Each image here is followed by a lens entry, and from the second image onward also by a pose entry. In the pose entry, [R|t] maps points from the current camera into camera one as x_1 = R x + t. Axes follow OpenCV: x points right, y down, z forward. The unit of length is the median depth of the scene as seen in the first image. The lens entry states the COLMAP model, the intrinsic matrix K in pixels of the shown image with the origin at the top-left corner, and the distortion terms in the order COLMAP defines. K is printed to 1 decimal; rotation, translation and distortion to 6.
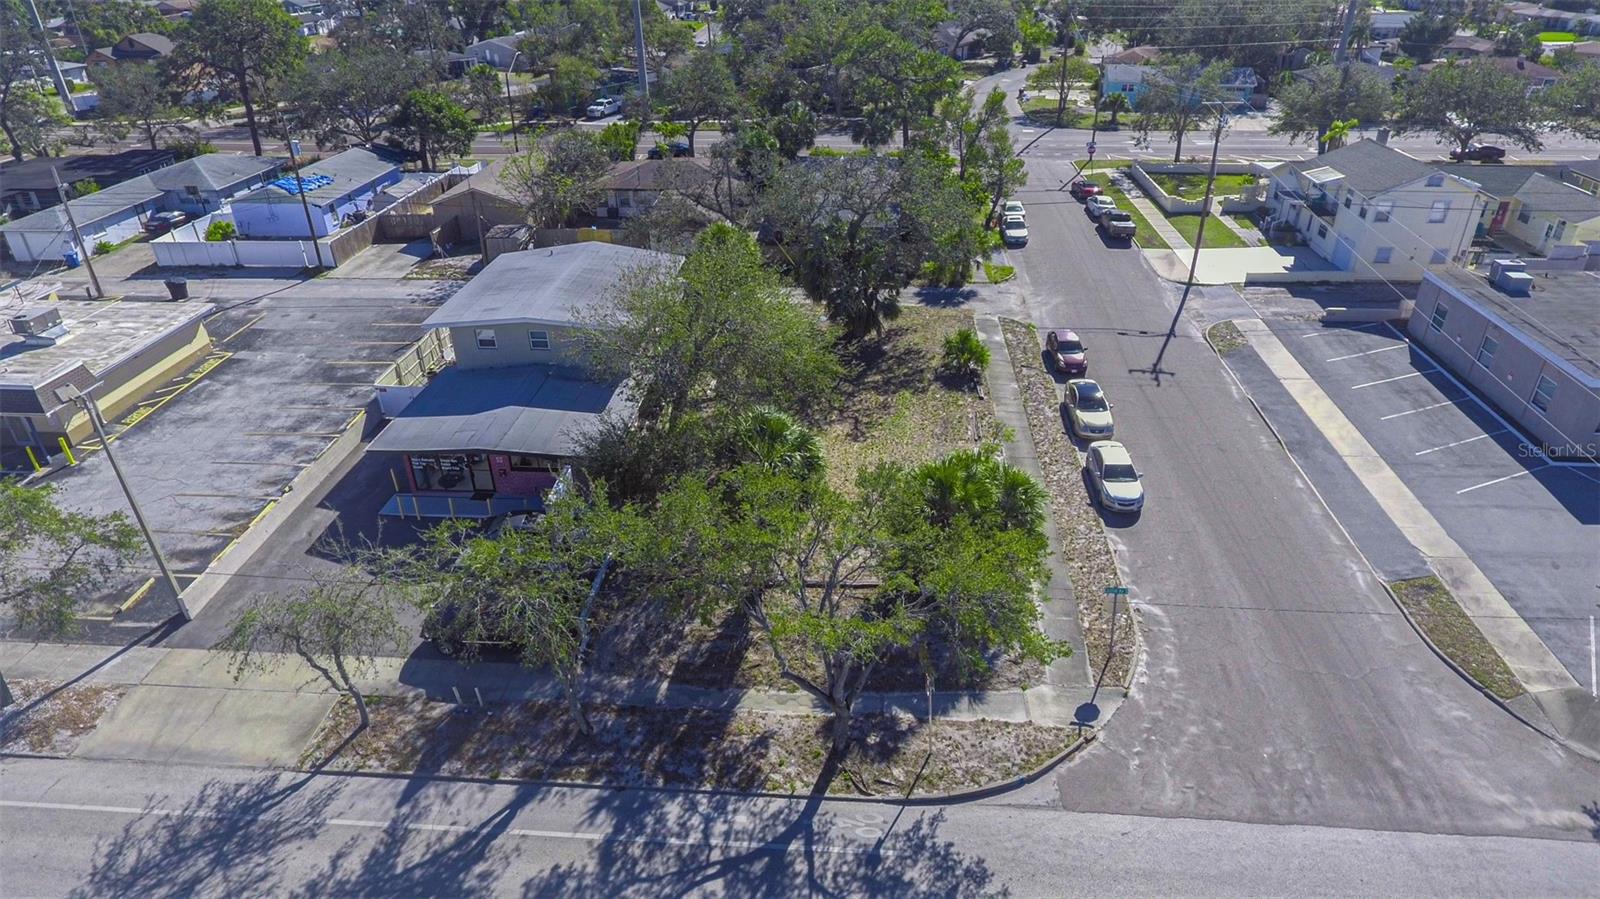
lens RADIAL K [[930.2, 0, 800.0], [0, 930.2, 449.5], [0, 0, 1]] dist [-0.003214, 0.001552]
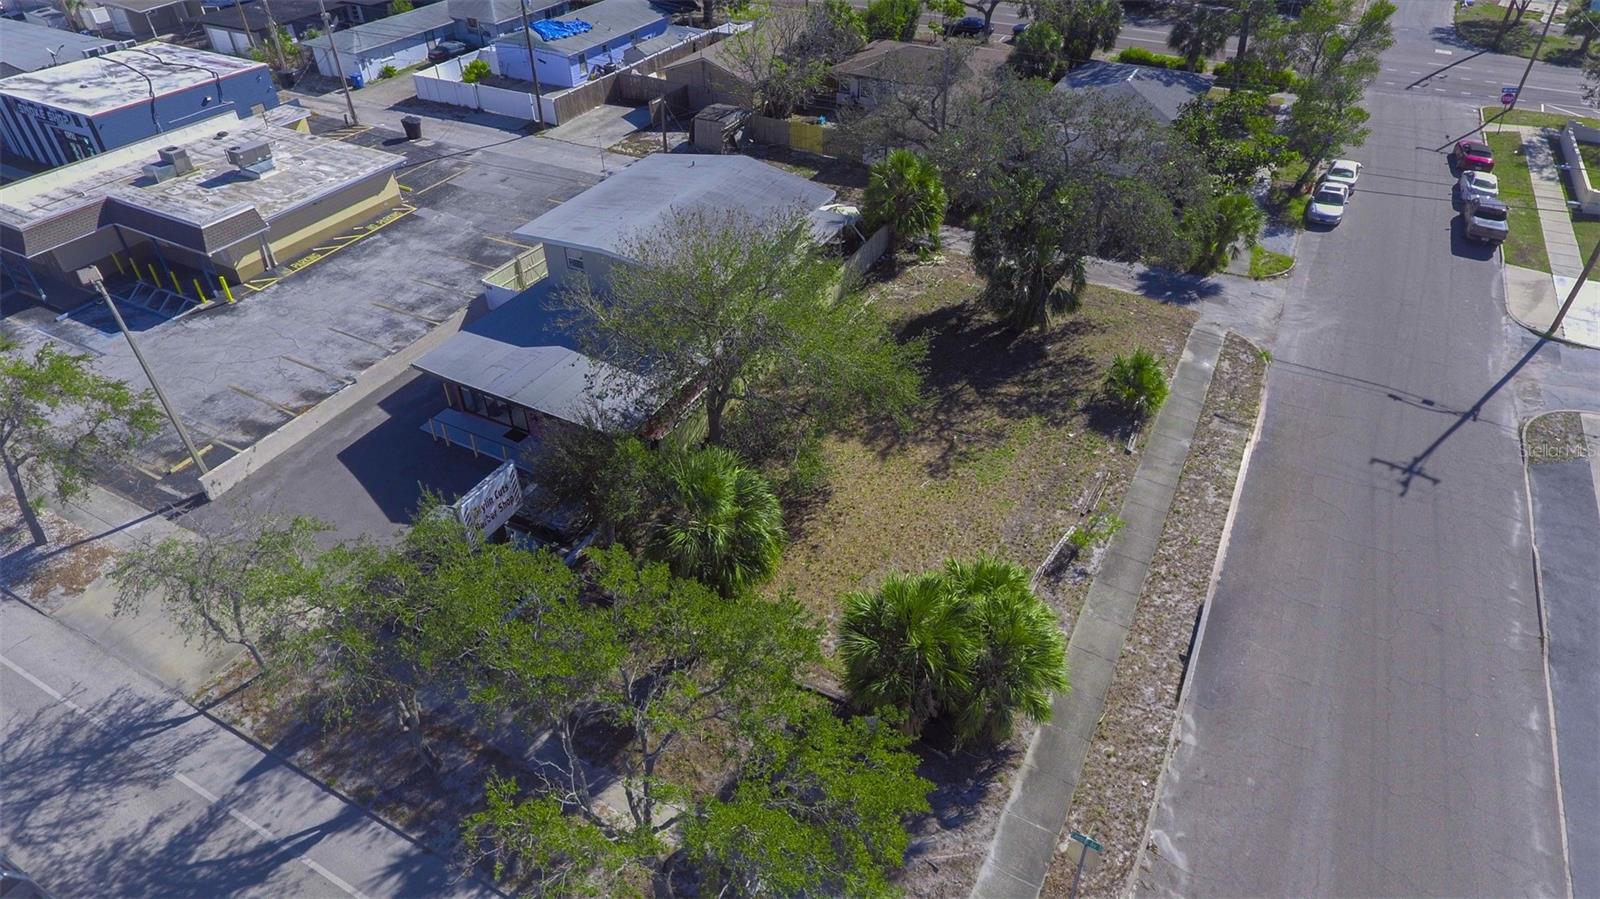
lens RADIAL K [[928.3, 0, 804.2], [0, 928.3, 447.1], [0, 0, 1]] dist [-0.002991, -0.003000]
pose [[0.917888, 0.253399, -0.305403, 0.170185], [-0.205482, 0.961870, 0.180506, -0.133524], [0.339498, -0.102929, 0.934958, 0.180801]]
